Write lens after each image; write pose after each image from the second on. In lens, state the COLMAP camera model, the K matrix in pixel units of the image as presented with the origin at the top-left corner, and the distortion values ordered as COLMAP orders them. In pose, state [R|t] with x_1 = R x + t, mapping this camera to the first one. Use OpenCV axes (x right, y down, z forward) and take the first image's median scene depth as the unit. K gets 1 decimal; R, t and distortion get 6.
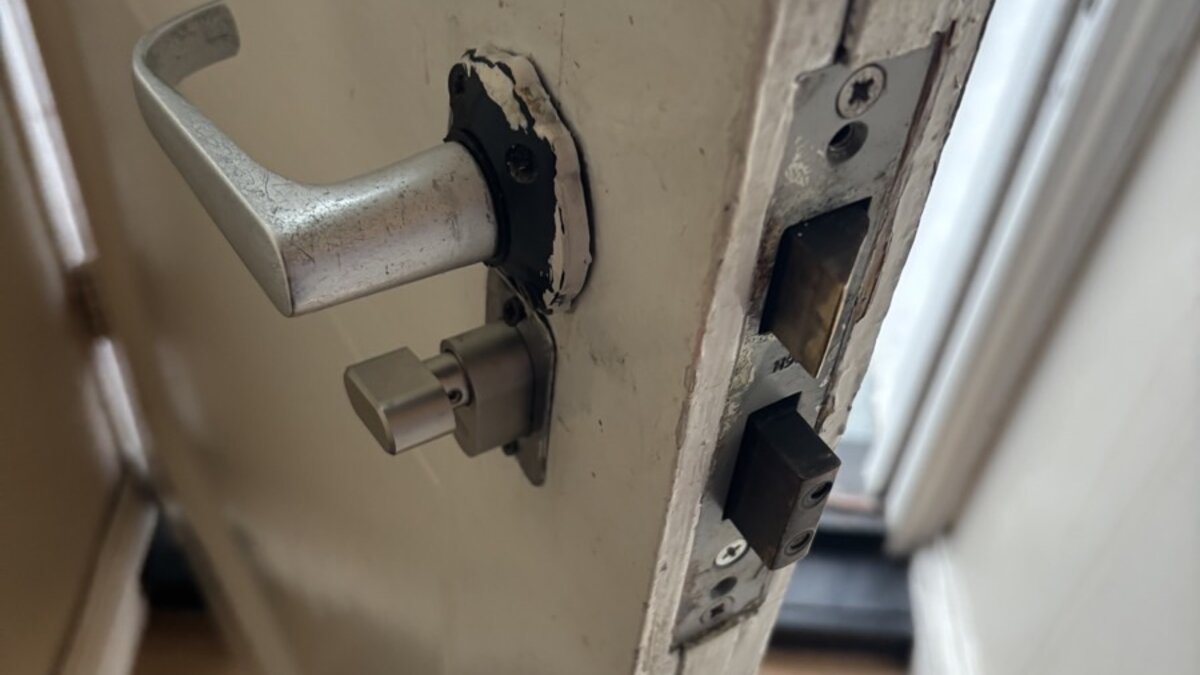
lens RADIAL K [[1205.2, 0, 591.4], [0, 1205.2, 335.6], [0, 0, 1]] dist [0.046761, 0.000000]
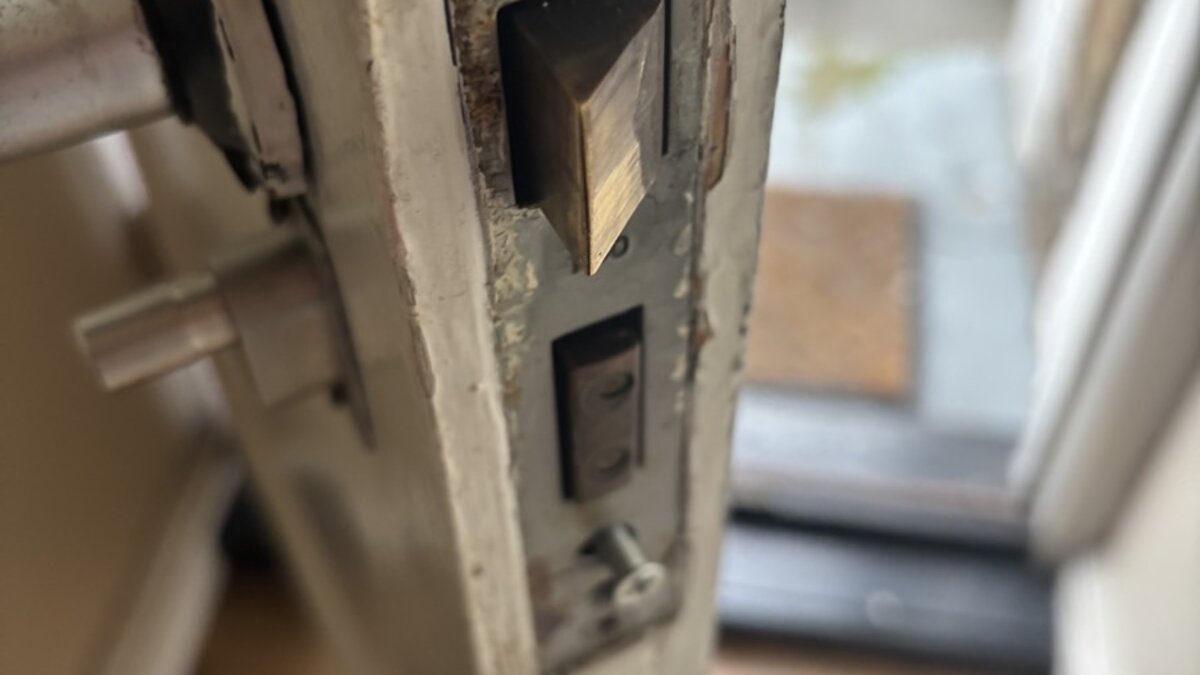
lens RADIAL K [[1205.2, 0, 607.5], [0, 1205.2, 338.3], [0, 0, 1]] dist [0.046761, 0.000000]
pose [[0.992951, -0.022452, -0.116376, 0.237773], [0.027381, 0.998787, 0.040925, 0.039099], [0.115316, -0.043823, 0.992362, 0.375491]]
